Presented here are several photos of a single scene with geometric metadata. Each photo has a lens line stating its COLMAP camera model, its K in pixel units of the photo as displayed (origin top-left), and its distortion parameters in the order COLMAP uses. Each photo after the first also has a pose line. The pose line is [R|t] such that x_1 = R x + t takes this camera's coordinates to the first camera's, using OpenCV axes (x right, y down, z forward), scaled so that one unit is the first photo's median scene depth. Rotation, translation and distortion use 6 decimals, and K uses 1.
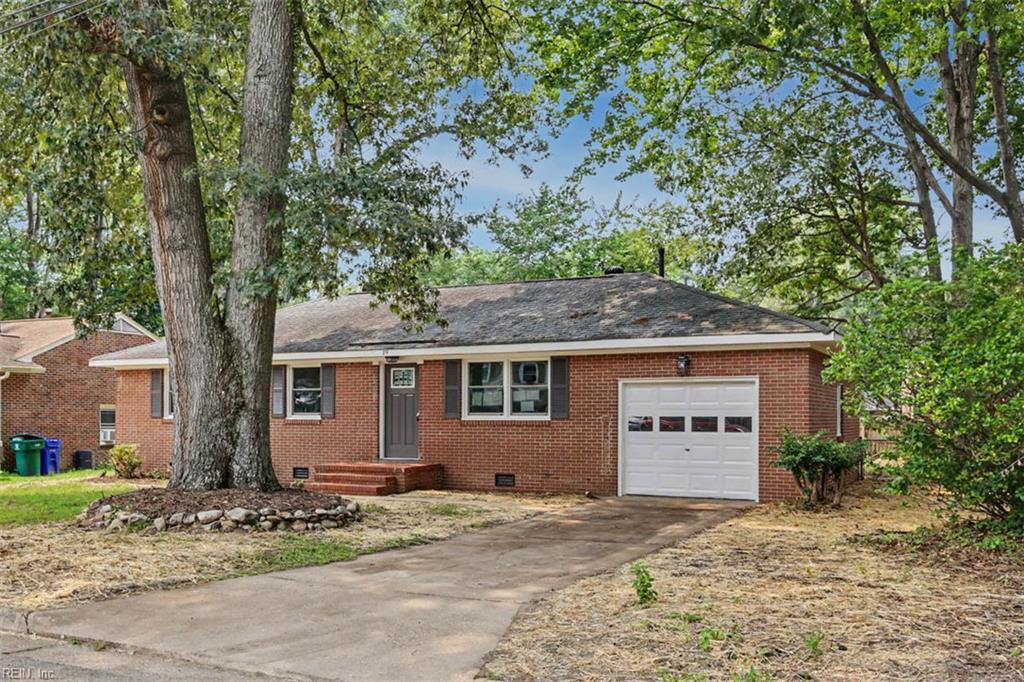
lens RADIAL K [[867.4, 0, 512.0], [0, 867.4, 341.0], [0, 0, 1]] dist [-0.089602, 0.002833]
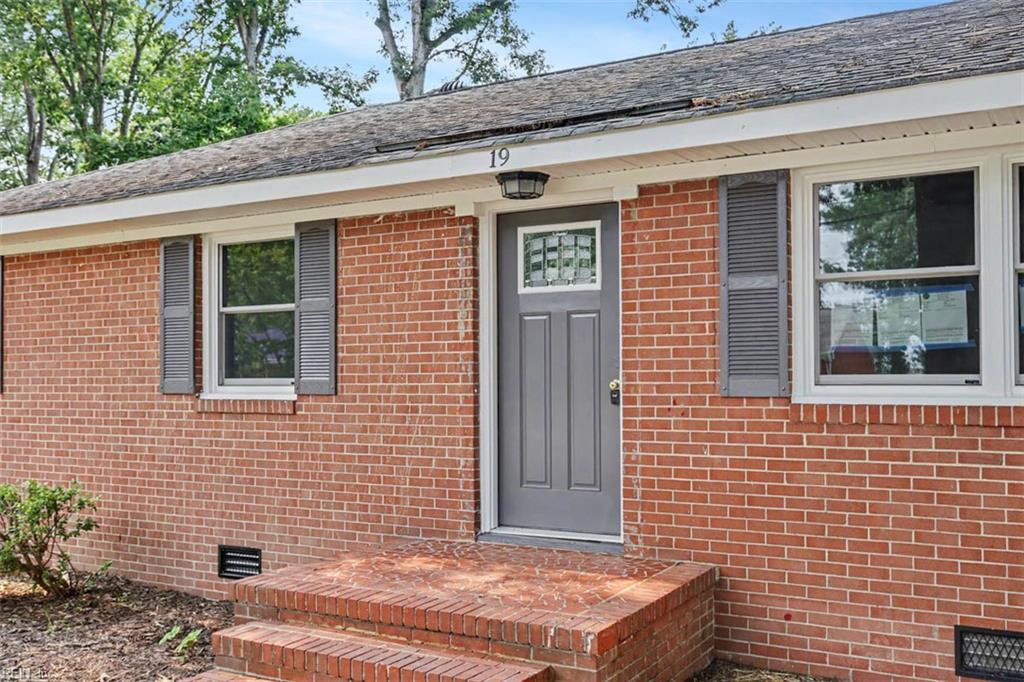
lens RADIAL K [[1034.8, 0, 512.0], [0, 1034.8, 341.0], [0, 0, 1]] dist [0.002083, -0.007475]
pose [[0.993043, -0.005599, -0.117619, -0.107455], [0.010720, 0.999020, 0.042946, 0.059405], [0.117264, -0.043908, 0.992130, 0.695461]]
